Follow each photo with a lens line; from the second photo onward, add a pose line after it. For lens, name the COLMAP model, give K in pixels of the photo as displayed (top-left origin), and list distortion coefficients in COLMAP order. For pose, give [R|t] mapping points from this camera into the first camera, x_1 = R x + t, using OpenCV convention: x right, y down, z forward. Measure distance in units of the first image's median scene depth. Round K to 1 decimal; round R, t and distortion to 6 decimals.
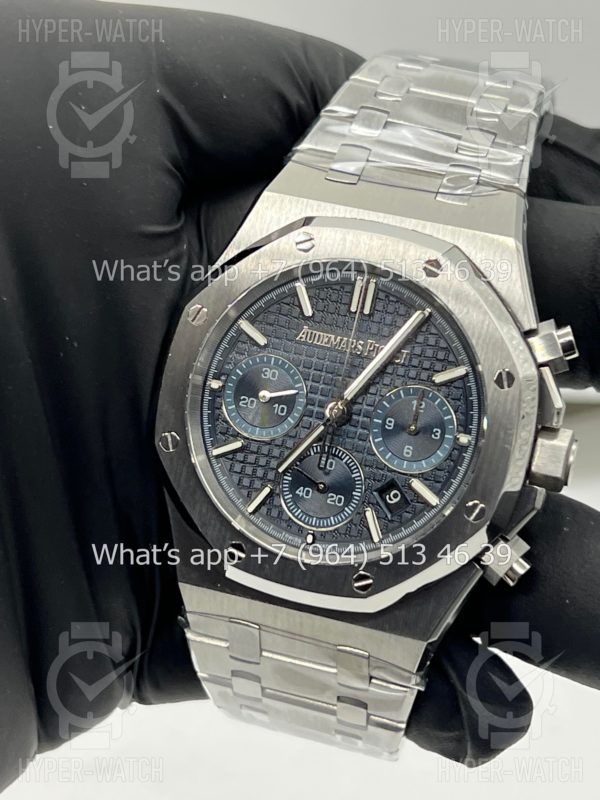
lens RADIAL K [[1870.9, 0, 294.7], [0, 1870.9, 398.8], [0, 0, 1]] dist [0.319482, 0.000000]
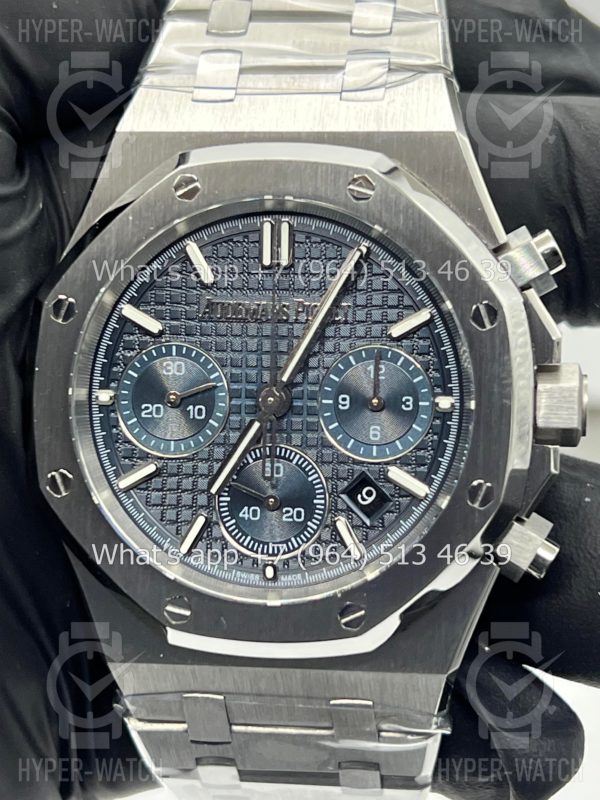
lens RADIAL K [[1870.9, 0, 298.3], [0, 1870.9, 402.5], [0, 0, 1]] dist [0.319482, 0.000000]
pose [[0.976958, -0.196747, 0.082722, -0.029773], [0.195032, 0.980385, 0.028413, -0.011517], [-0.086689, -0.011625, 0.996168, 0.246973]]
